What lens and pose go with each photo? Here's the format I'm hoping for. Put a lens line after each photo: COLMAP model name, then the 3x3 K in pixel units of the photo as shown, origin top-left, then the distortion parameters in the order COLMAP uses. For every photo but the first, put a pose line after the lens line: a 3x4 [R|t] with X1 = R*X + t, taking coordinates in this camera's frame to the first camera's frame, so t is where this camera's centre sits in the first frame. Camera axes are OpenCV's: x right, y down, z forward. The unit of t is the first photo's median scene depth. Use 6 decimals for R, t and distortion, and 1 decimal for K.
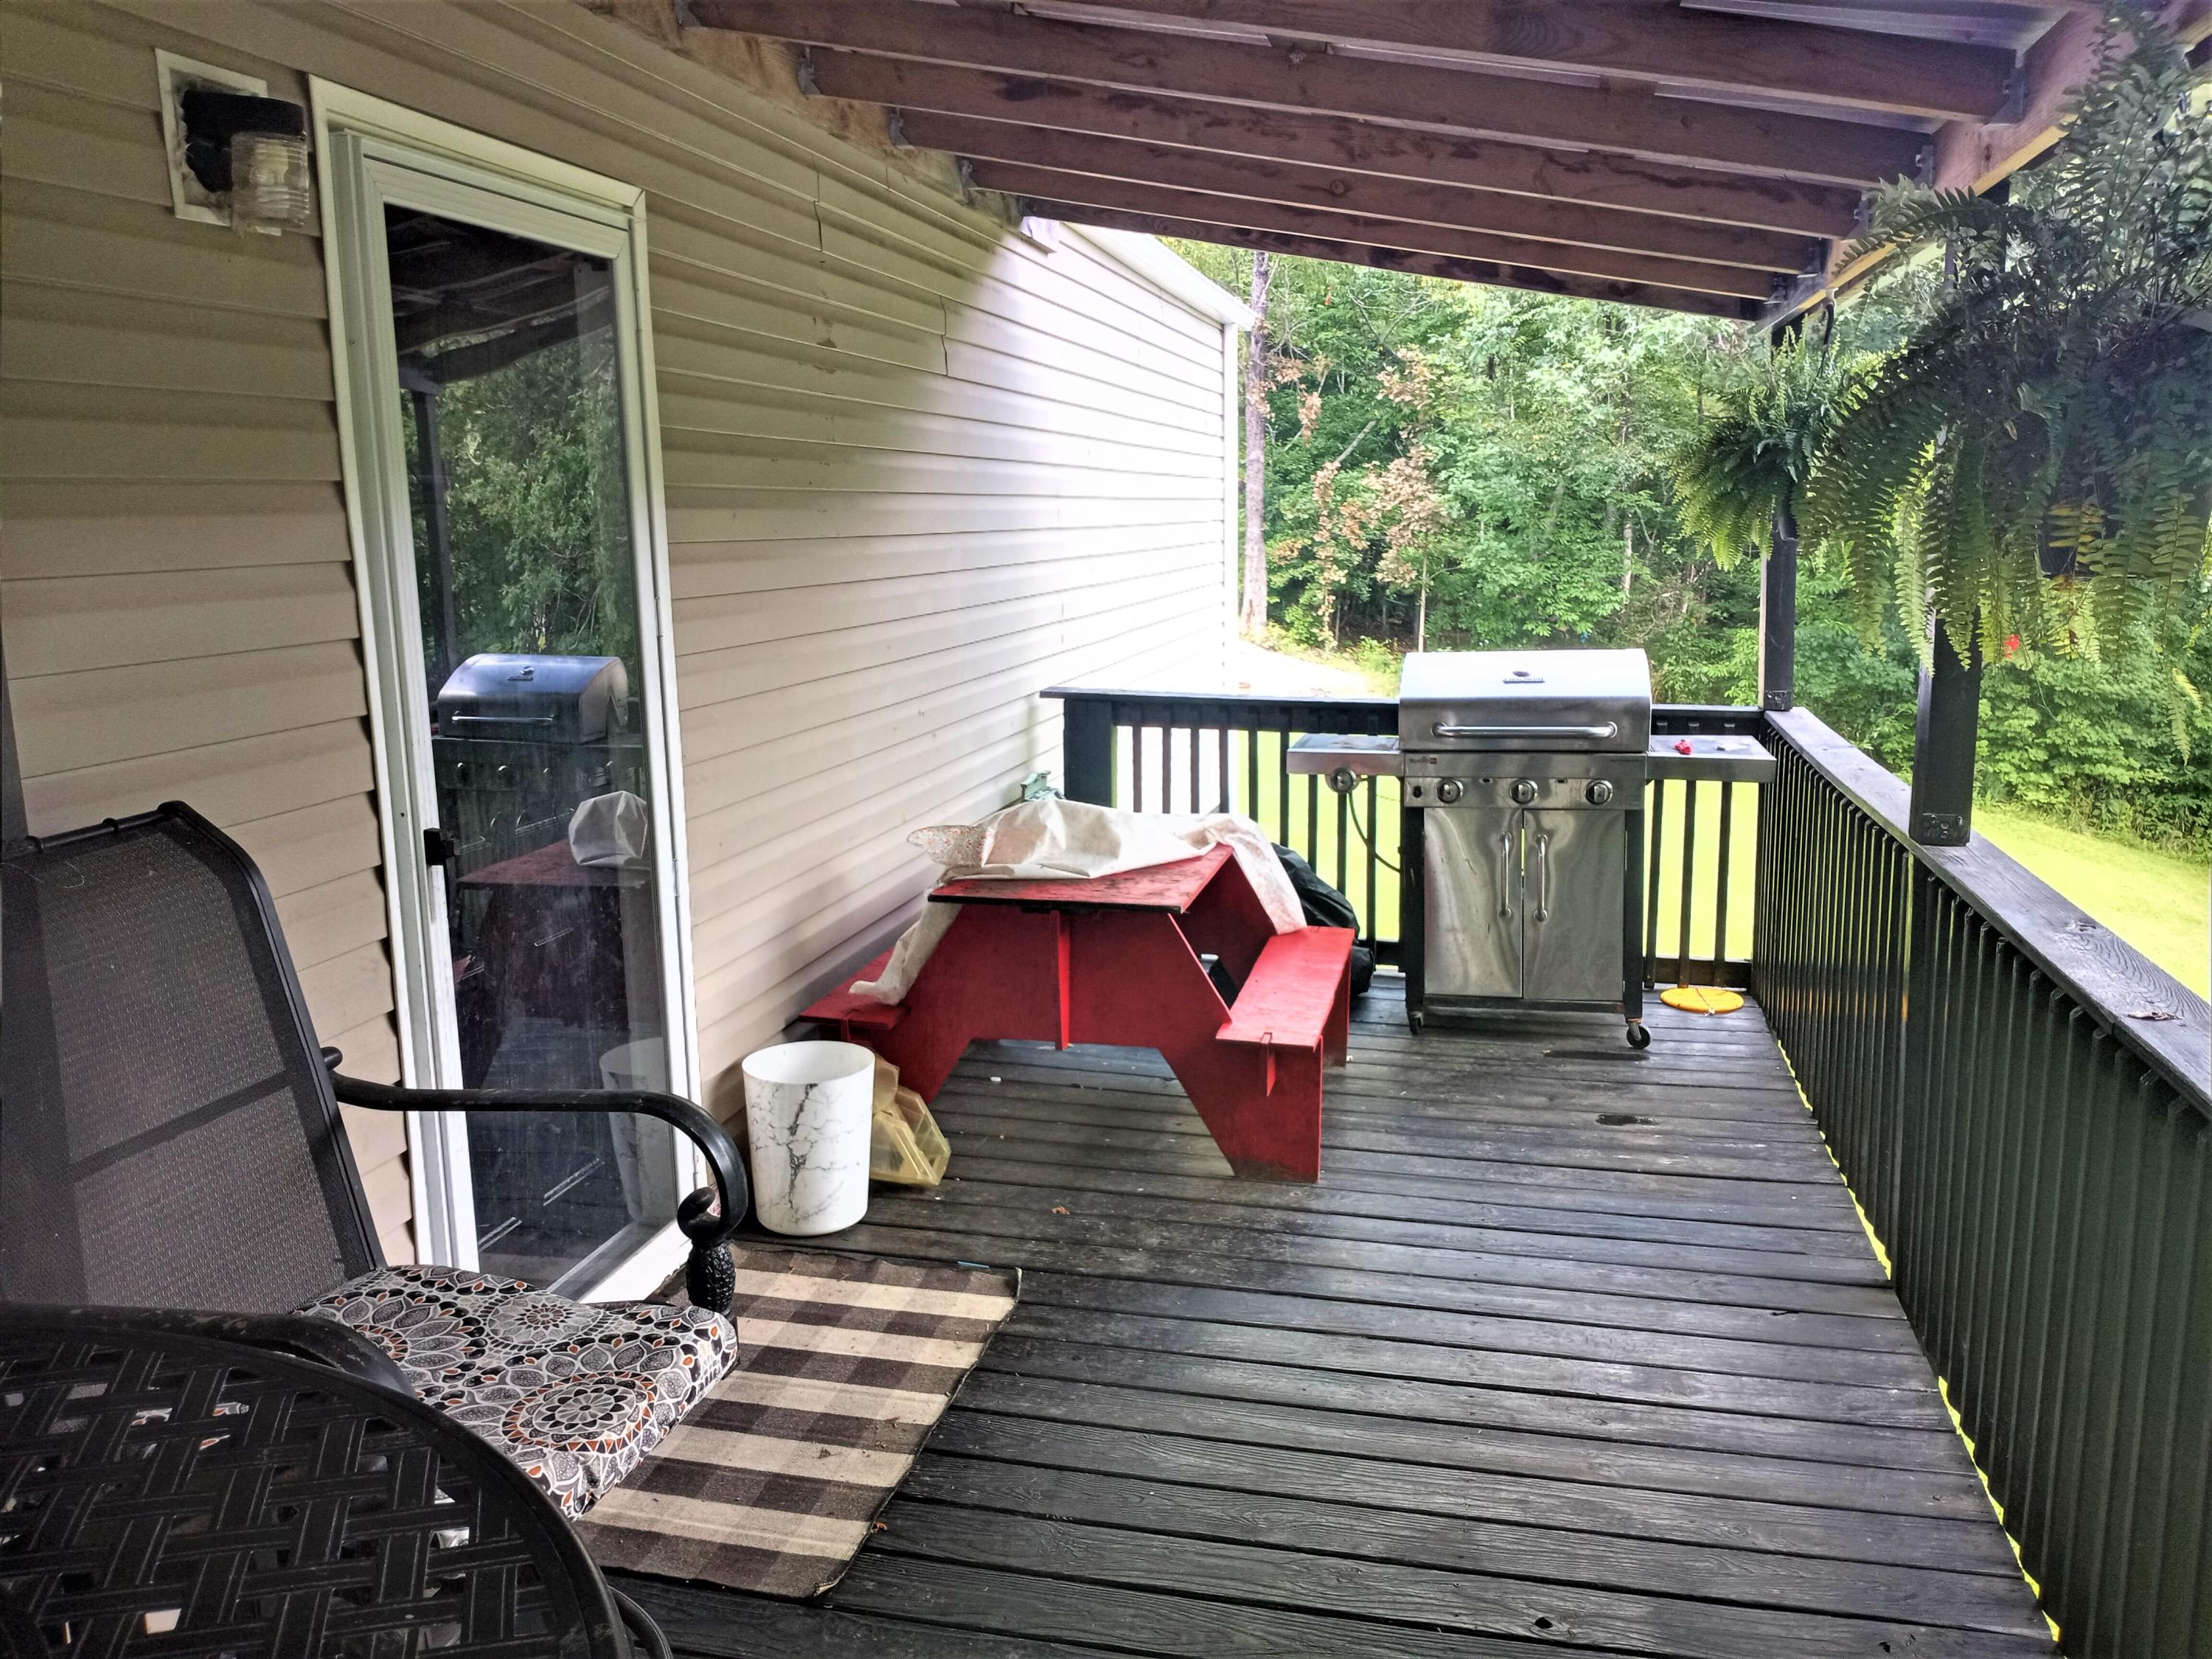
lens RADIAL K [[1738.4, 0, 1106.0], [0, 1738.4, 829.5], [0, 0, 1]] dist [-0.000155, -0.002450]
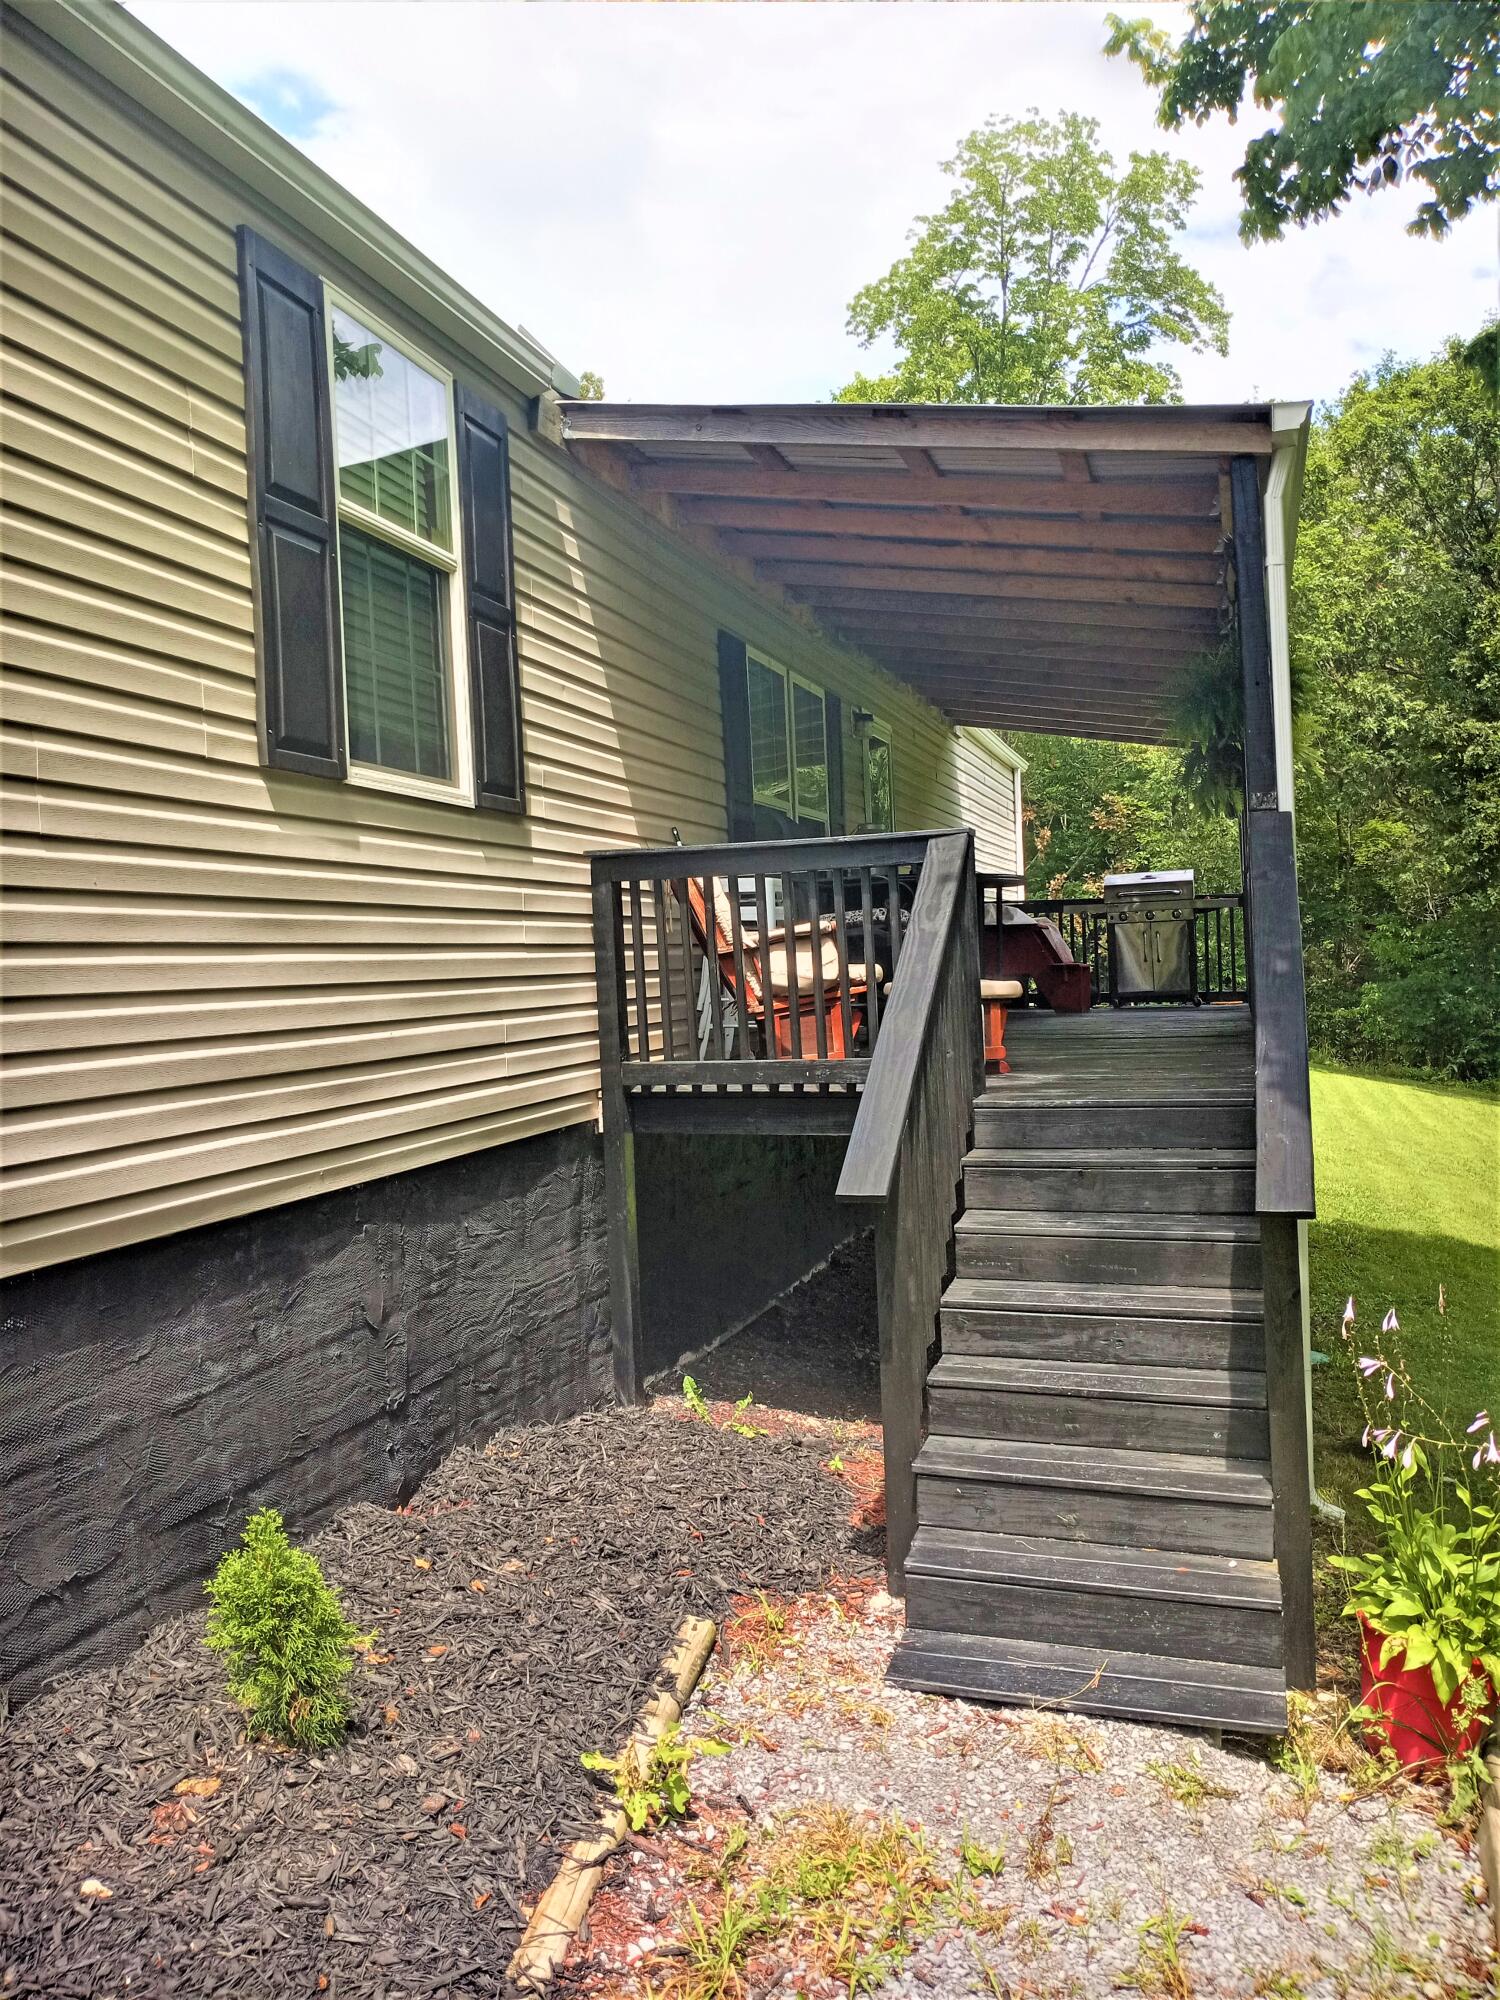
lens RADIAL K [[1571.8, 0, 750.0], [0, 1571.8, 1000.0], [0, 0, 1]] dist [-0.000155, -0.002450]
pose [[0.997563, -0.024544, -0.065319, -0.111117], [0.014093, 0.987673, -0.155893, 0.231284], [0.068340, 0.154592, 0.985612, -0.708479]]
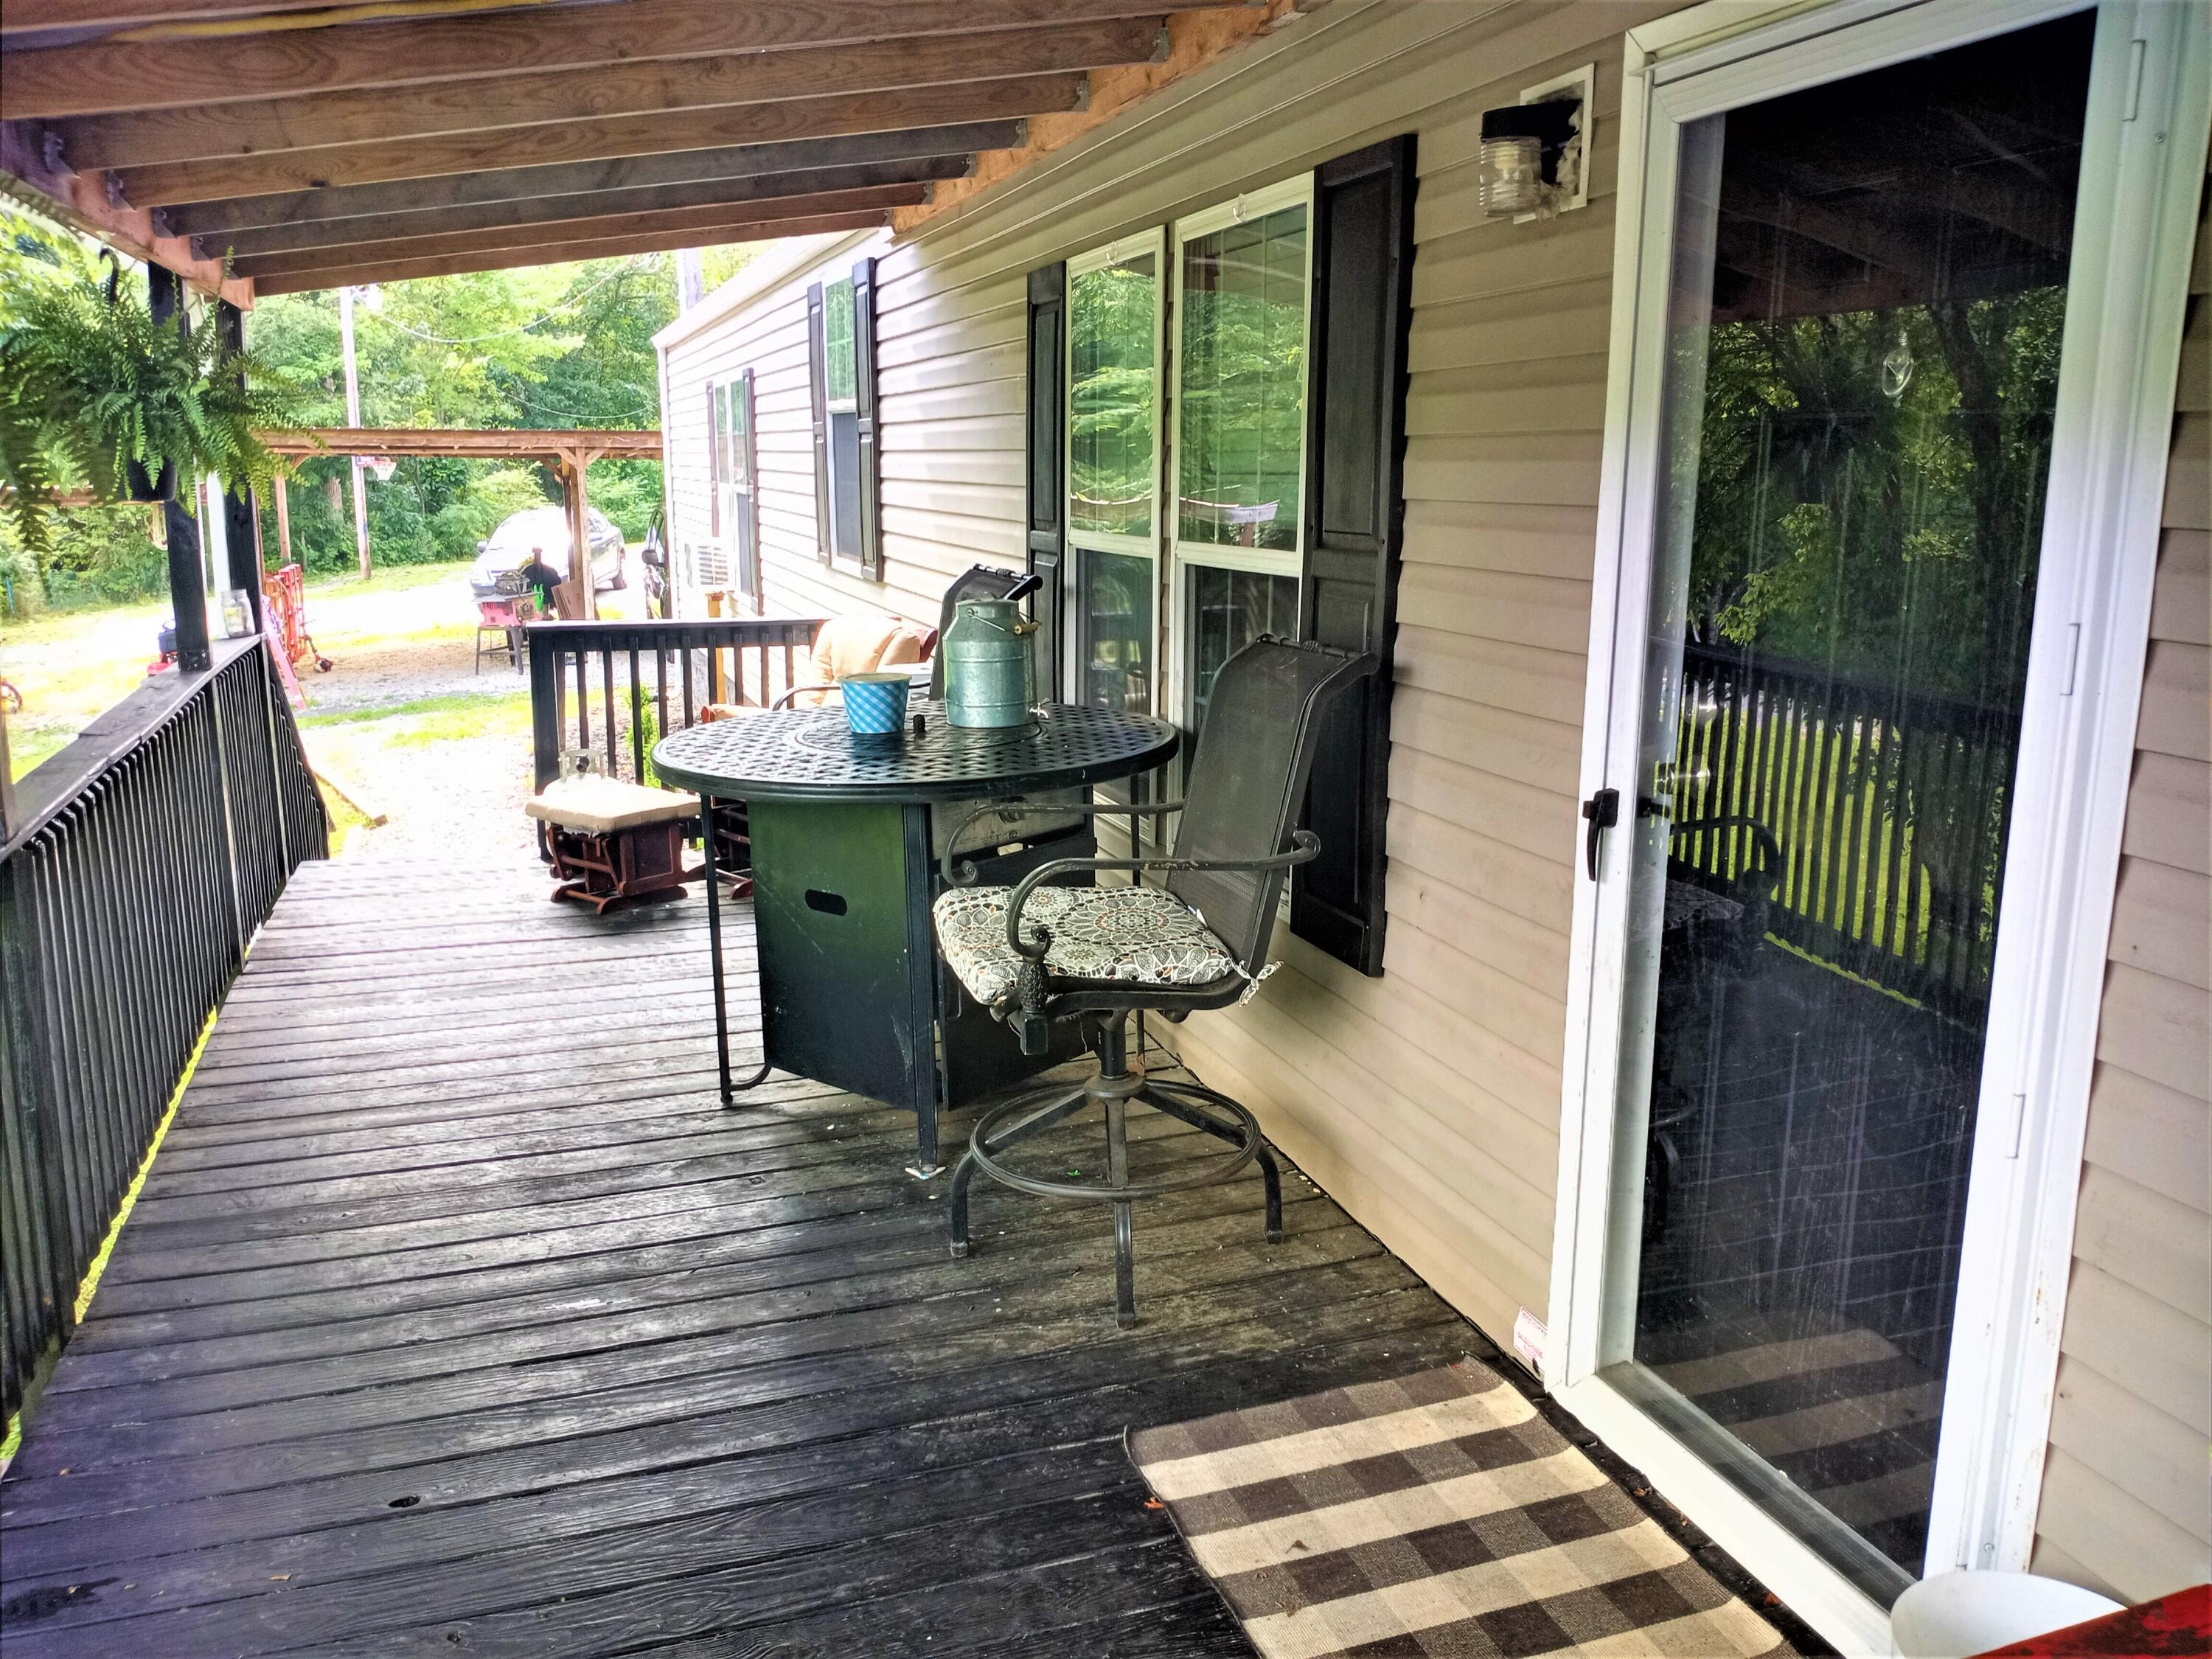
lens RADIAL K [[1738.4, 0, 1106.0], [0, 1738.4, 829.5], [0, 0, 1]] dist [-0.000155, -0.002450]
pose [[-0.846649, 0.125537, -0.517132, 0.327699], [-0.085698, 0.926928, 0.365323, -0.288114], [0.525205, 0.353618, -0.774024, 1.499989]]
